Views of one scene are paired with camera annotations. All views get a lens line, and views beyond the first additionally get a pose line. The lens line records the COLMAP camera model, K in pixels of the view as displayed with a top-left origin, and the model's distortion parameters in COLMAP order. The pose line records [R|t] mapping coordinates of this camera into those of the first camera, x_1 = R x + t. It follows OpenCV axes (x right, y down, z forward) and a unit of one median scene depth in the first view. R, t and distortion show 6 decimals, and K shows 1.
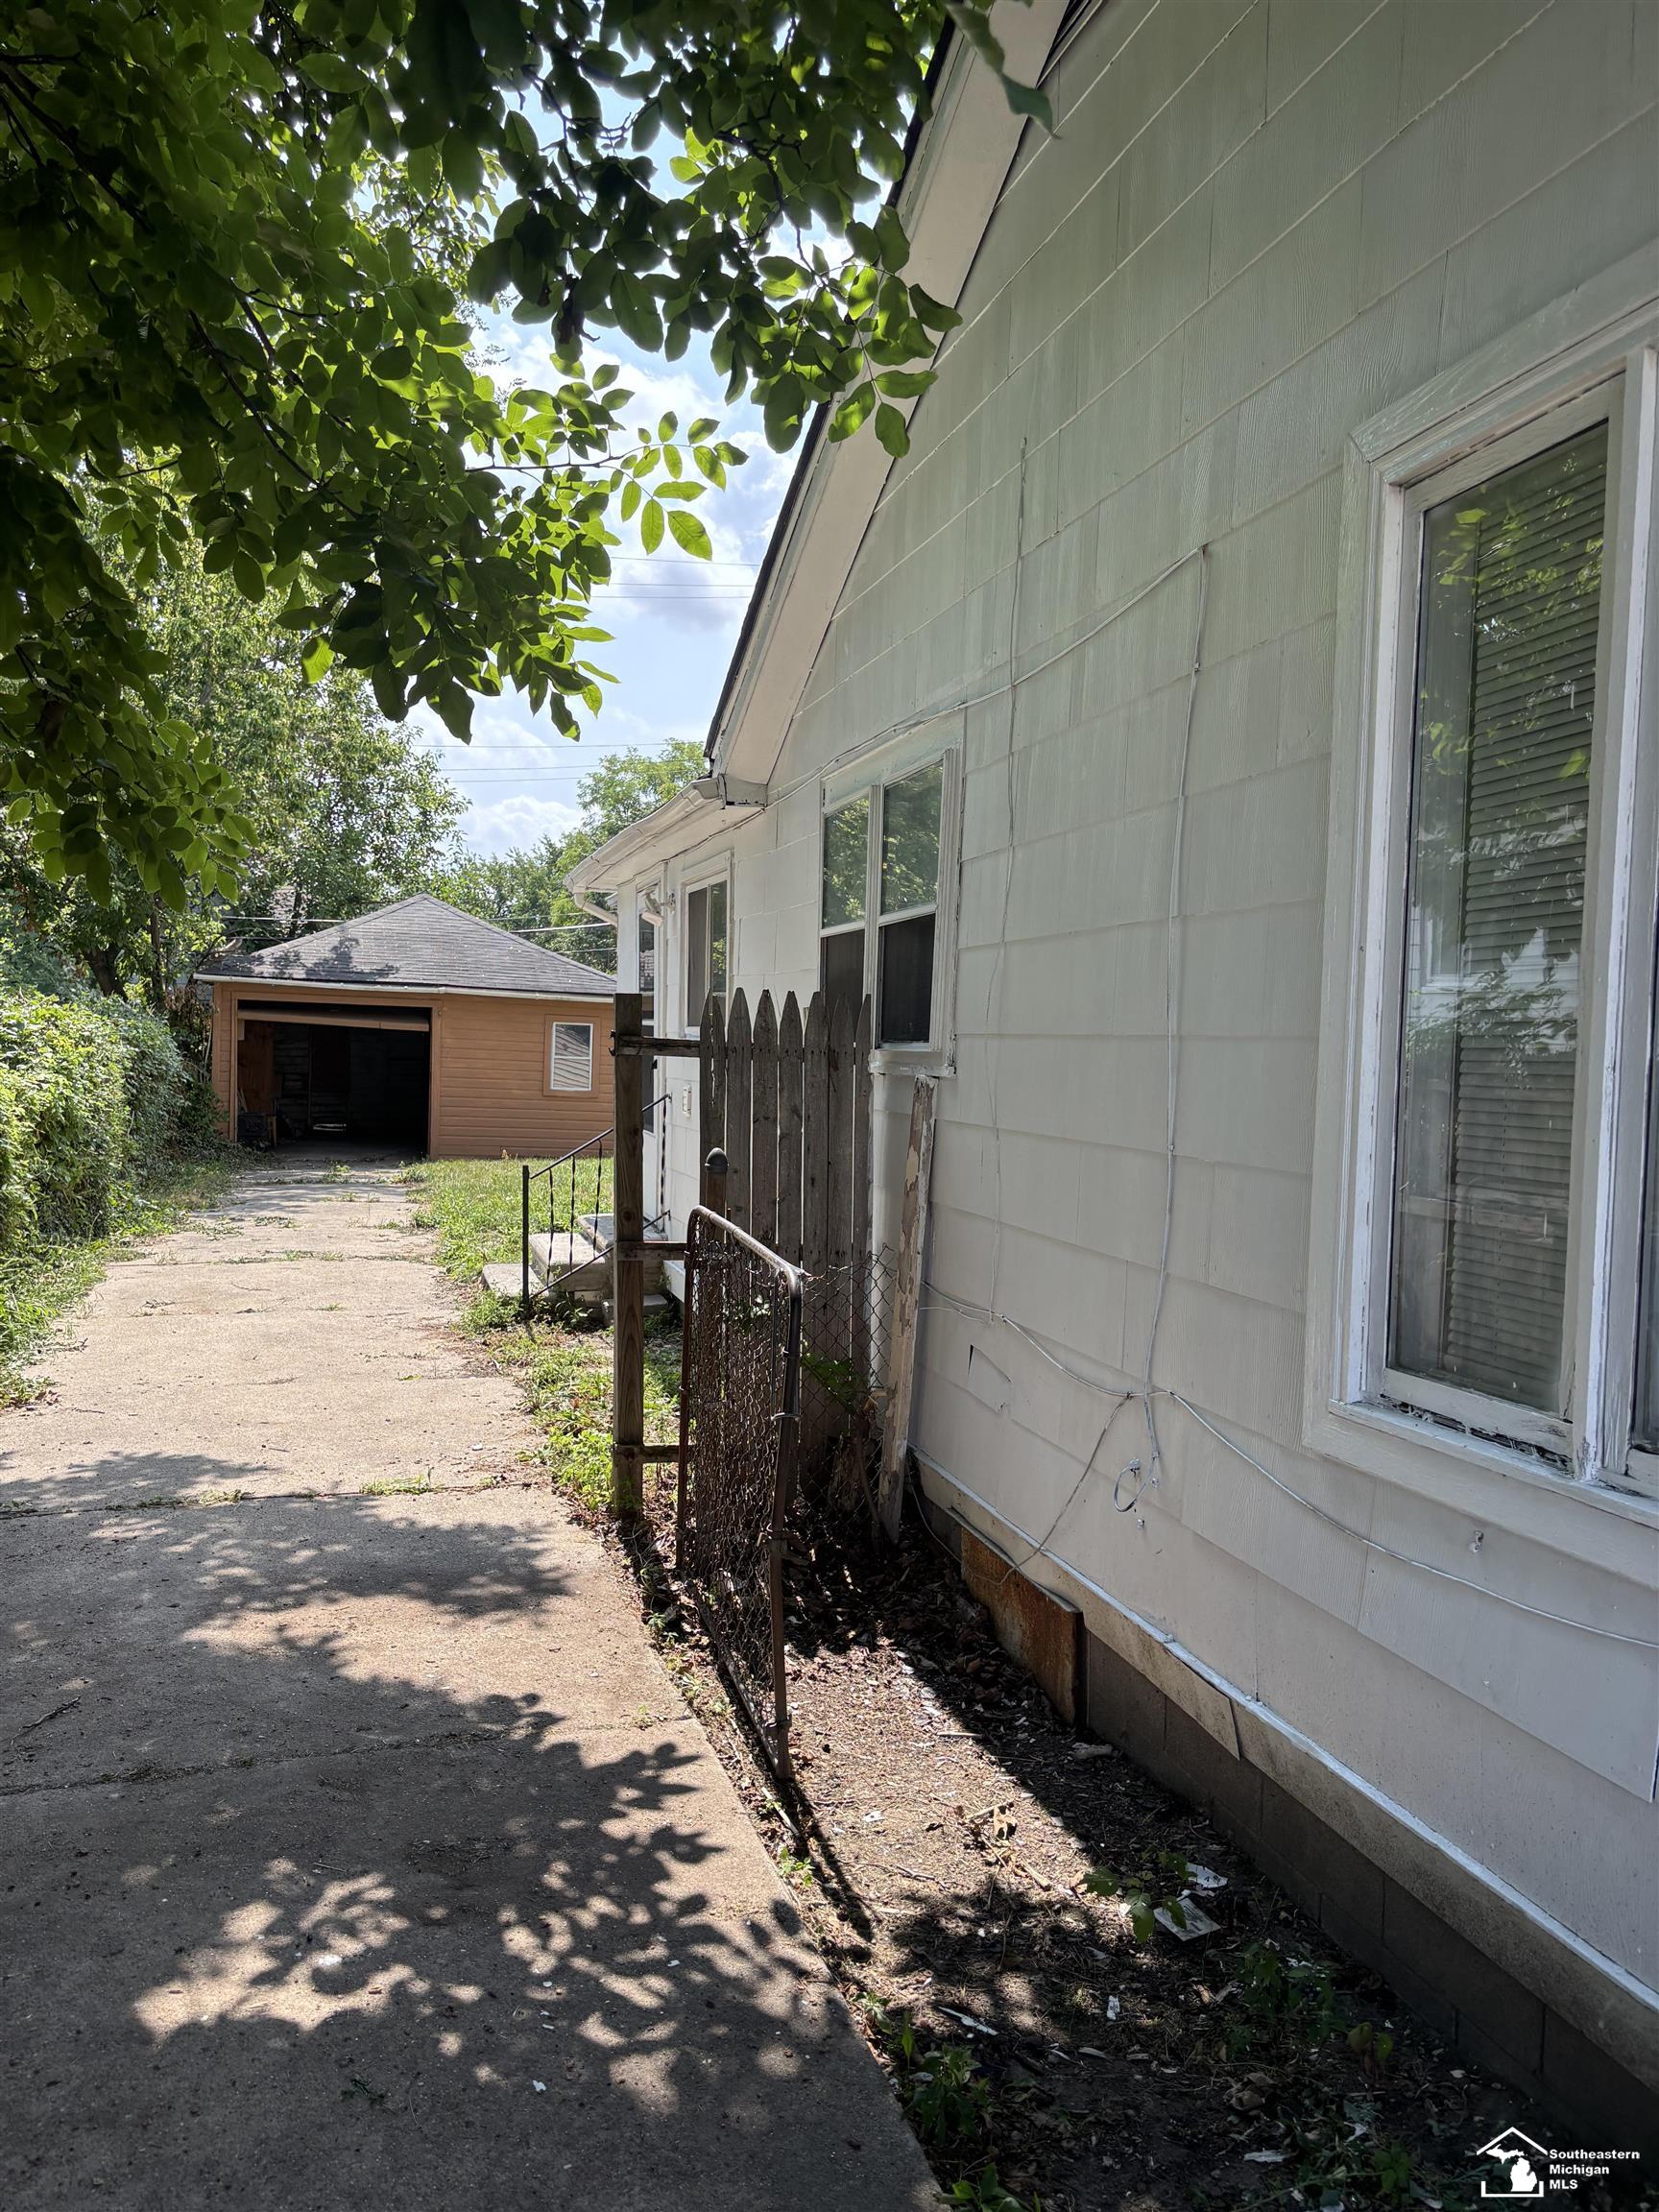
lens RADIAL K [[1701.4, 0, 830.7], [0, 1701.4, 1118.3], [0, 0, 1]] dist [0.072110, -0.066934]
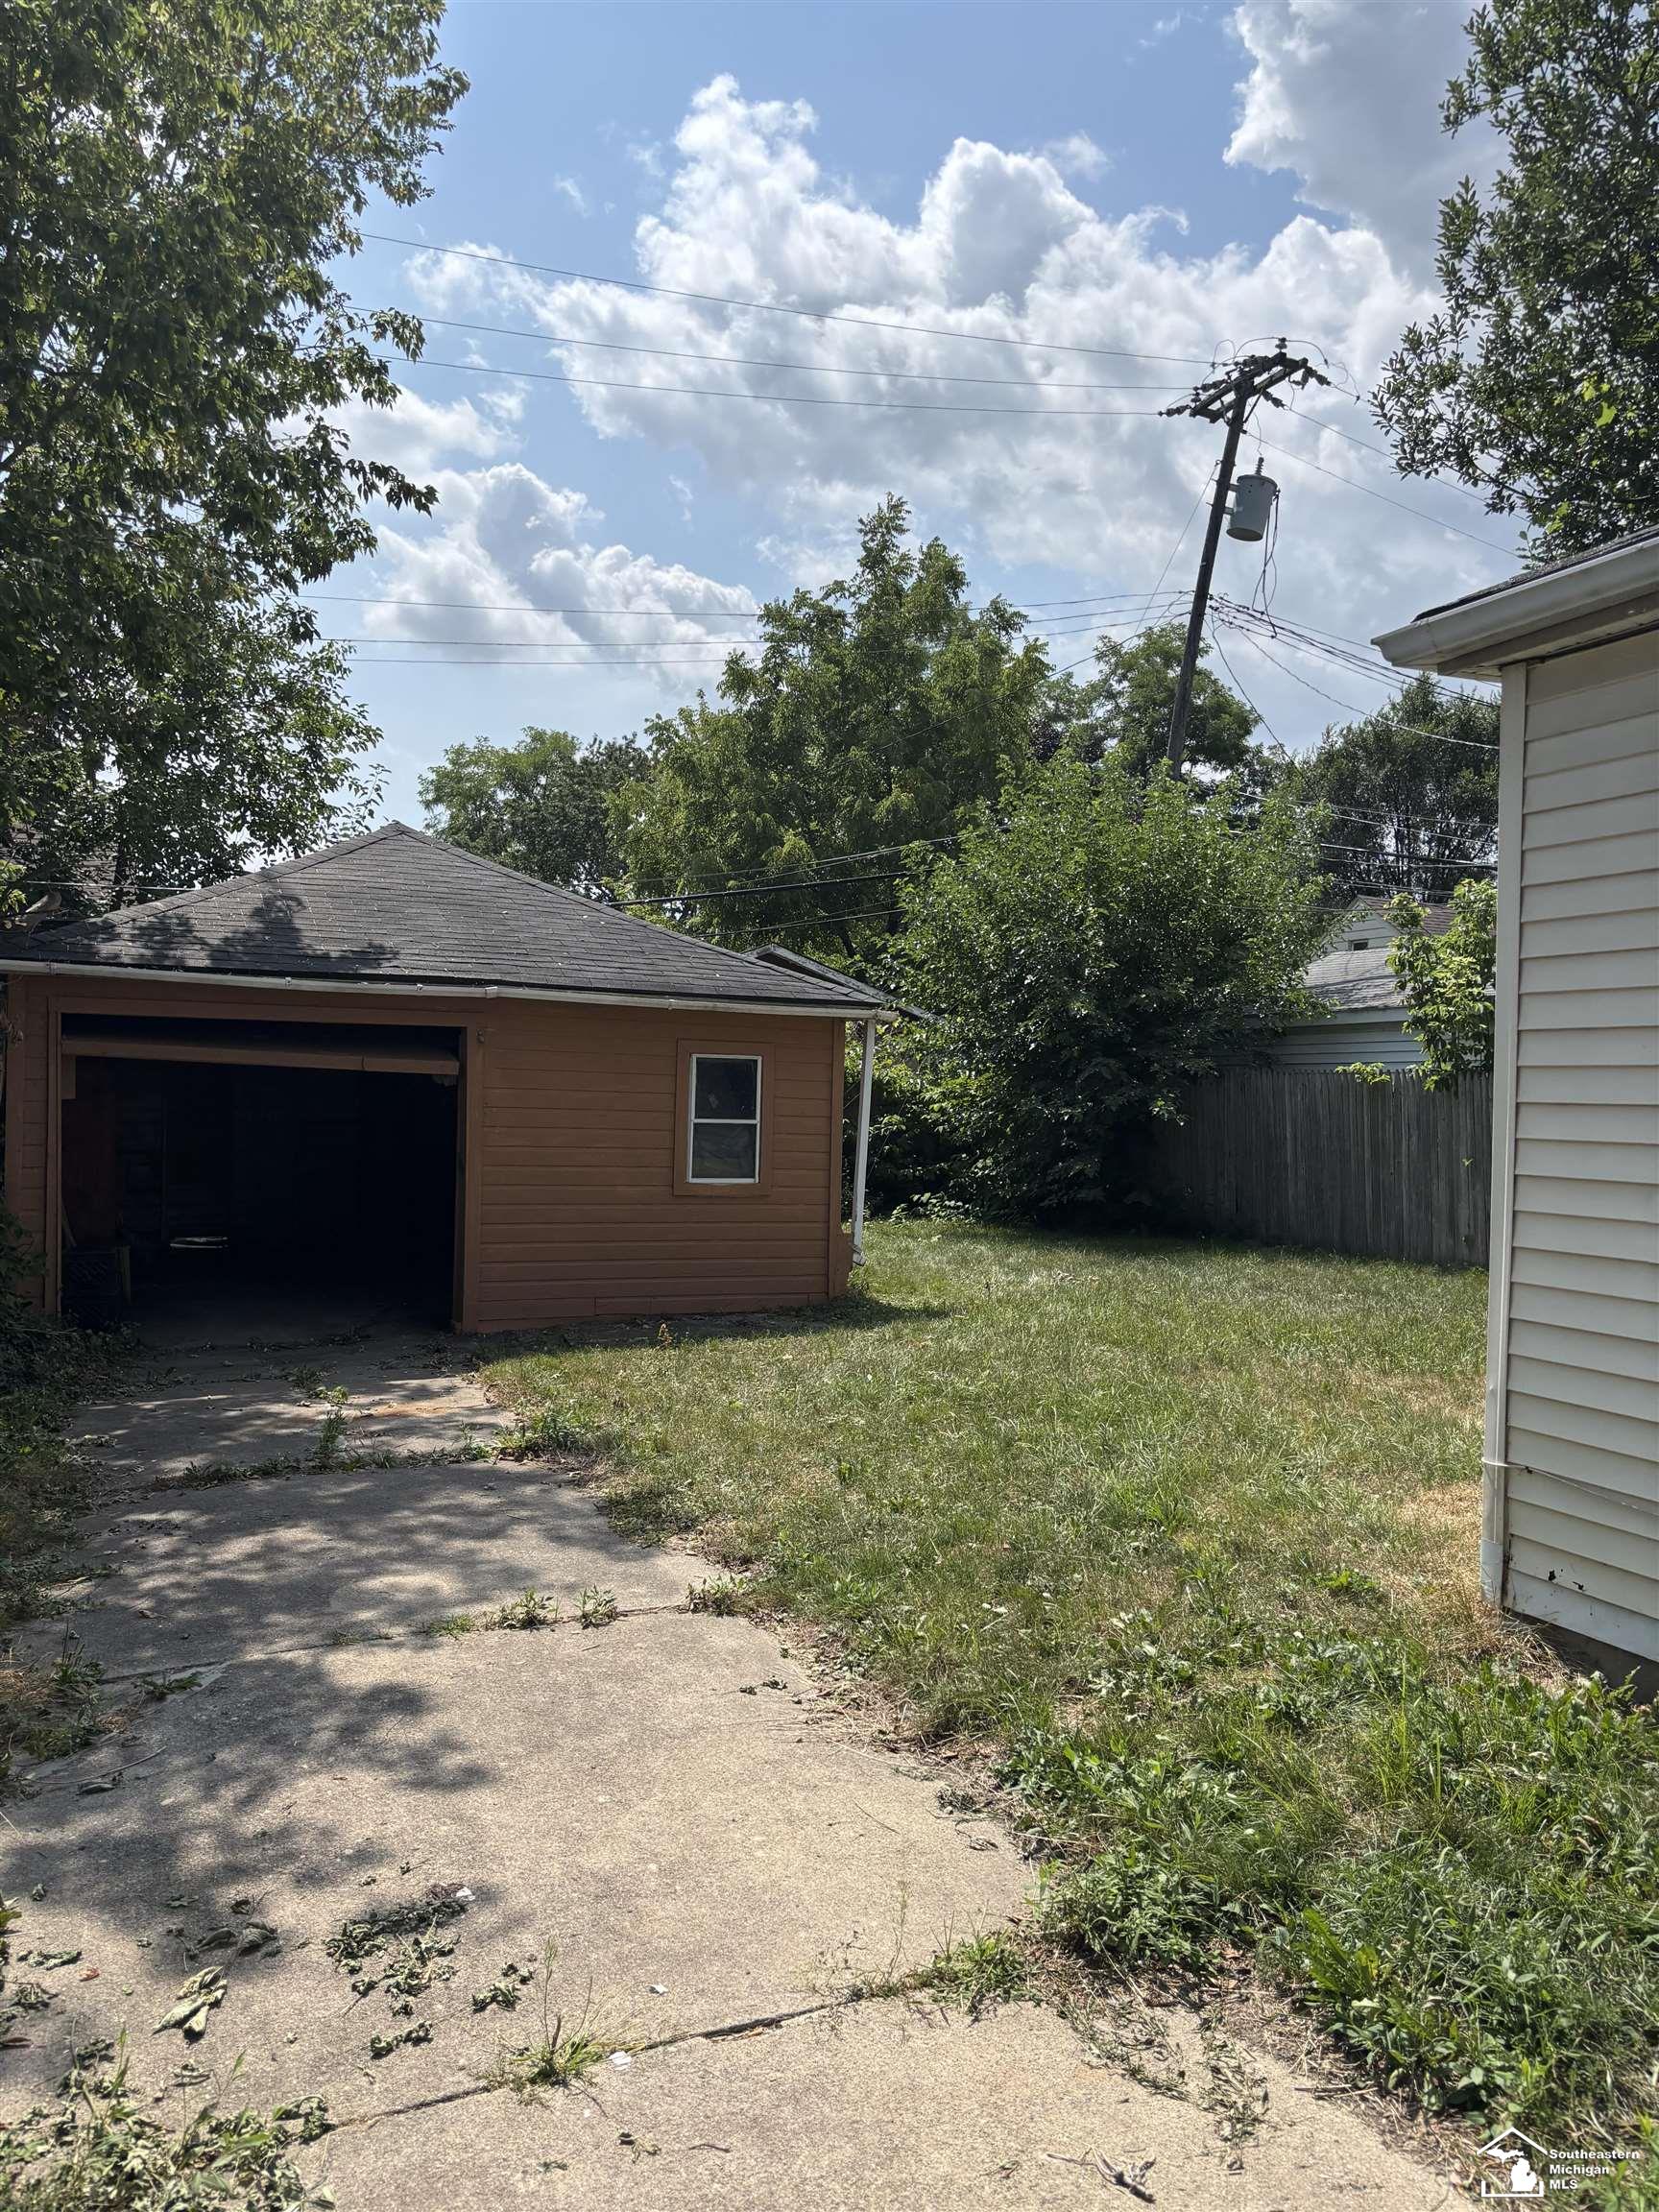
lens RADIAL K [[1701.4, 0, 828.4], [0, 1701.4, 1107.9], [0, 0, 1]] dist [0.072110, -0.066934]
pose [[0.992275, -0.015170, 0.123123, -0.189134], [0.018436, 0.999507, -0.025429, -0.026474], [-0.122677, 0.027502, 0.992066, 0.489252]]
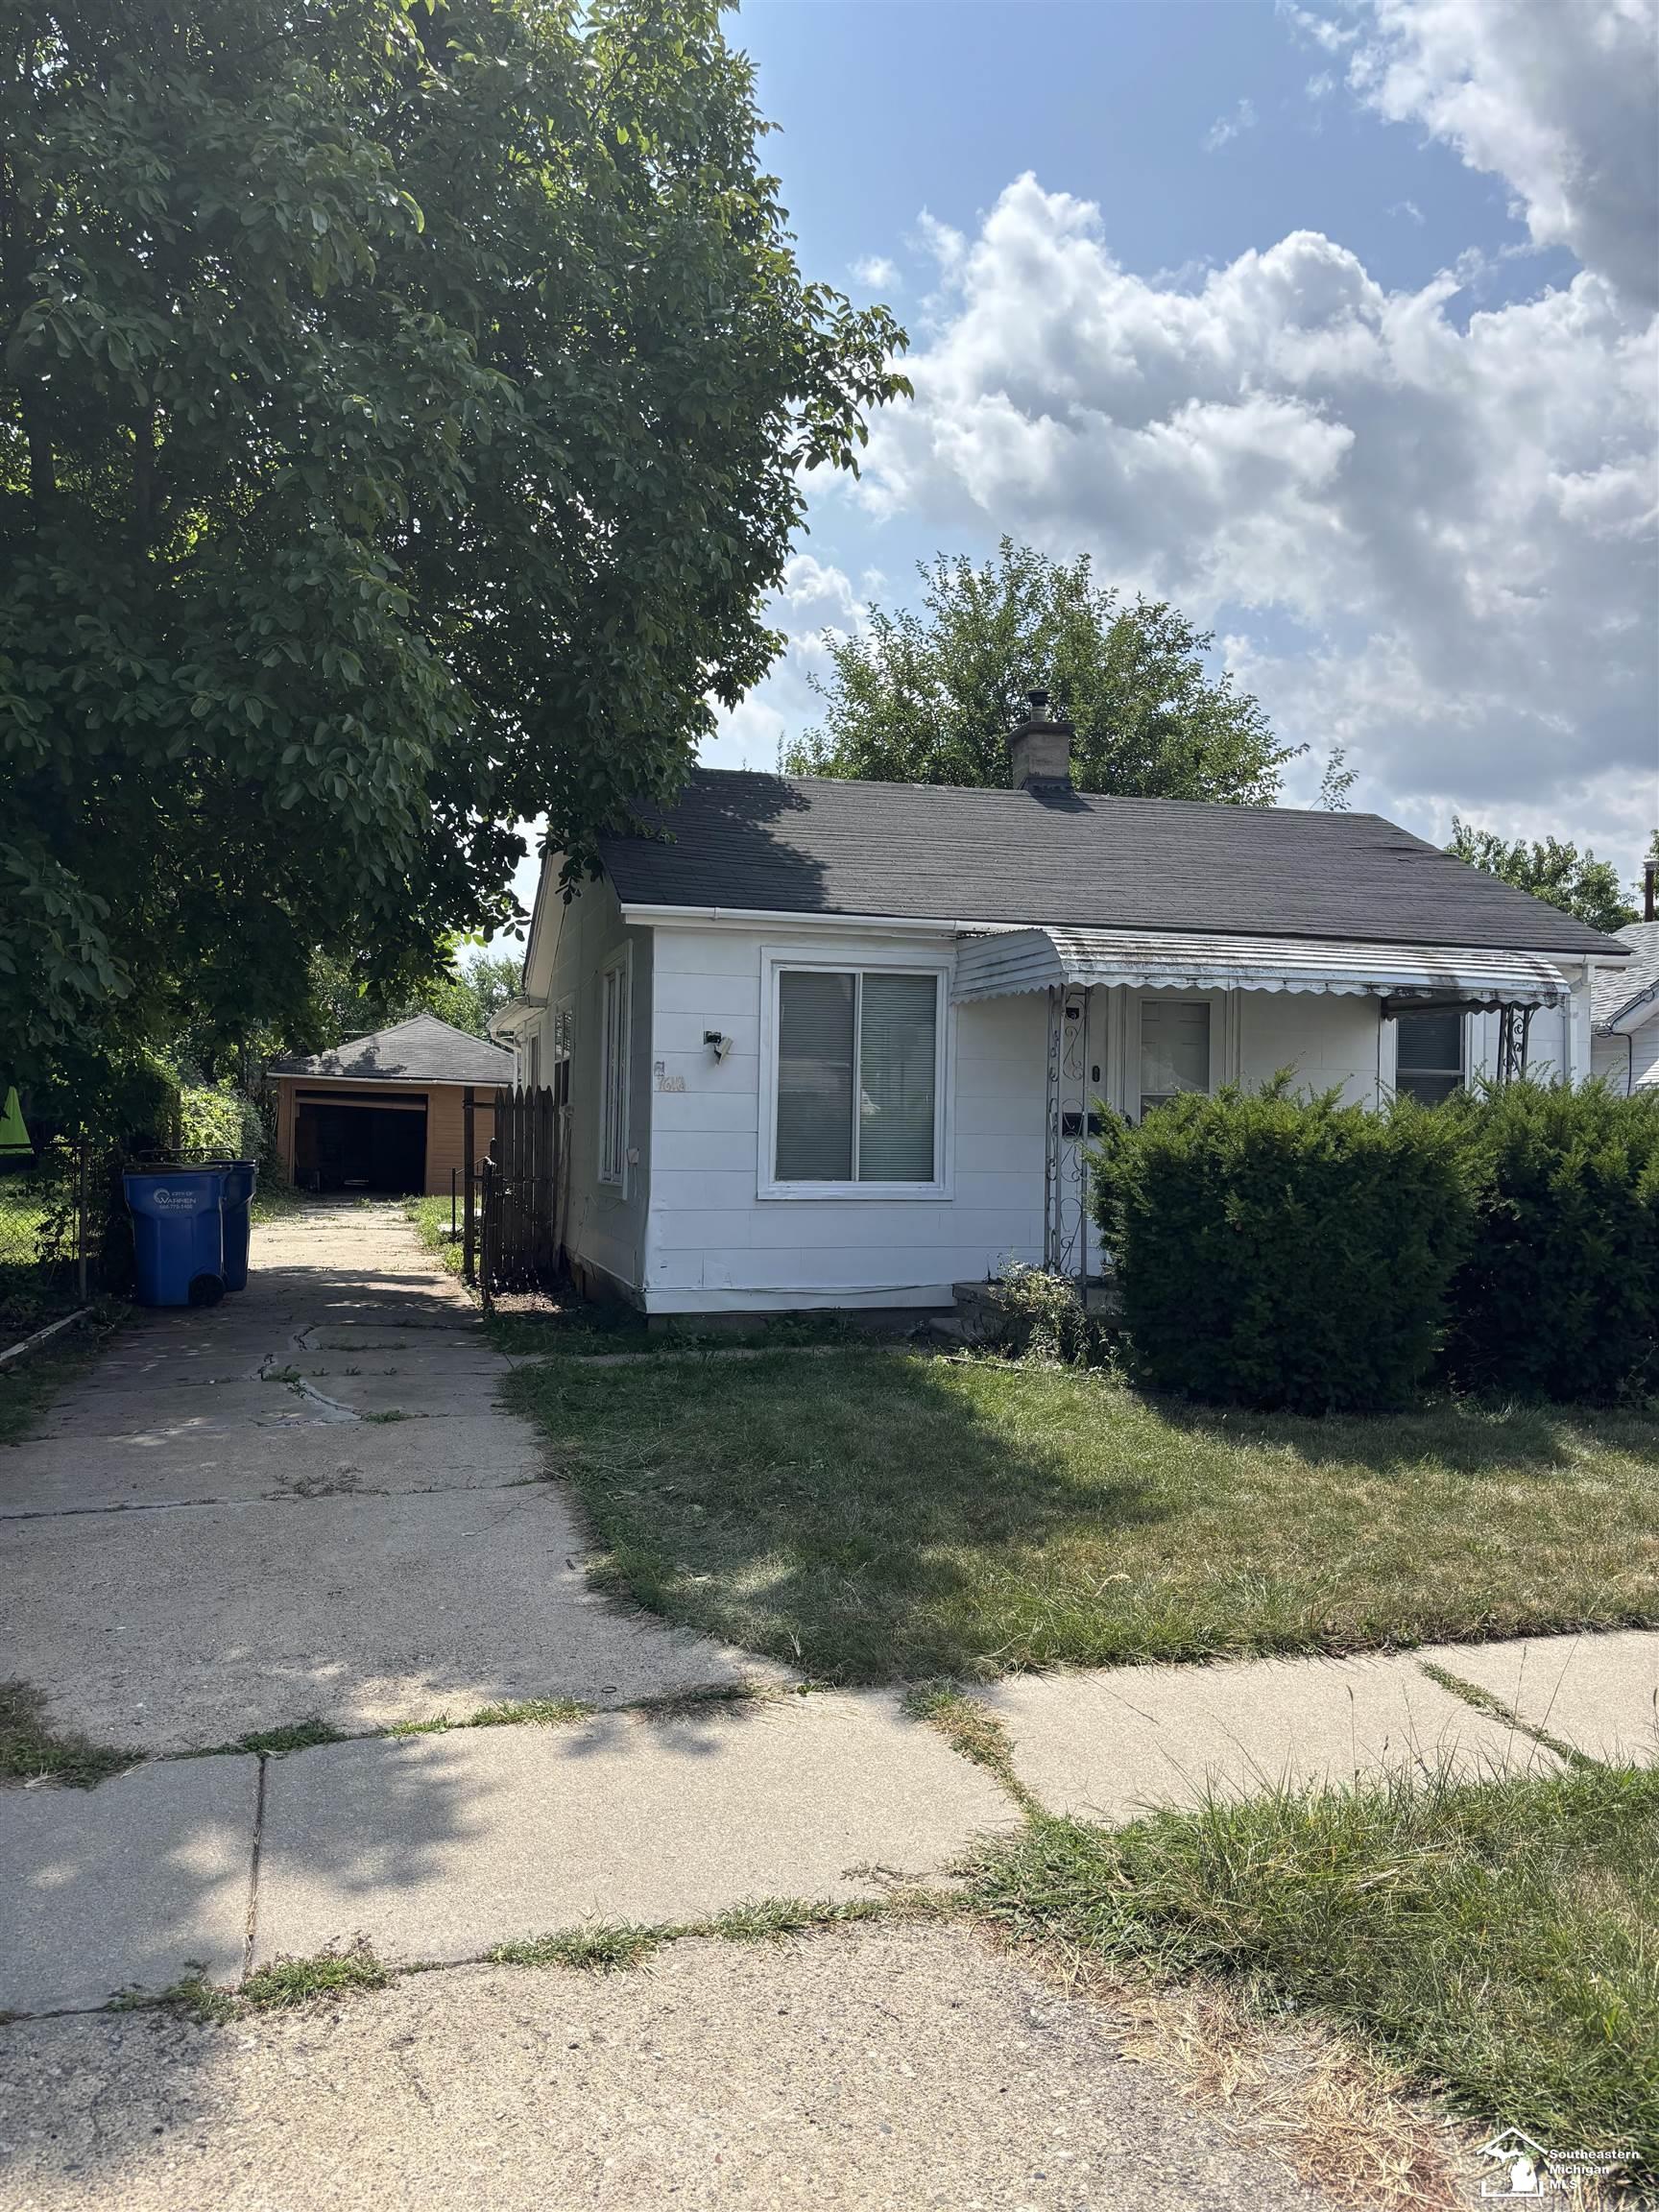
lens RADIAL K [[1701.4, 0, 835.3], [0, 1701.4, 1098.6], [0, 0, 1]] dist [0.072110, -0.066934]
pose [[0.999948, -0.003629, -0.009488, 0.128086], [0.003031, 0.998051, -0.062337, 0.031092], [0.009696, 0.062305, 0.998010, -0.452568]]
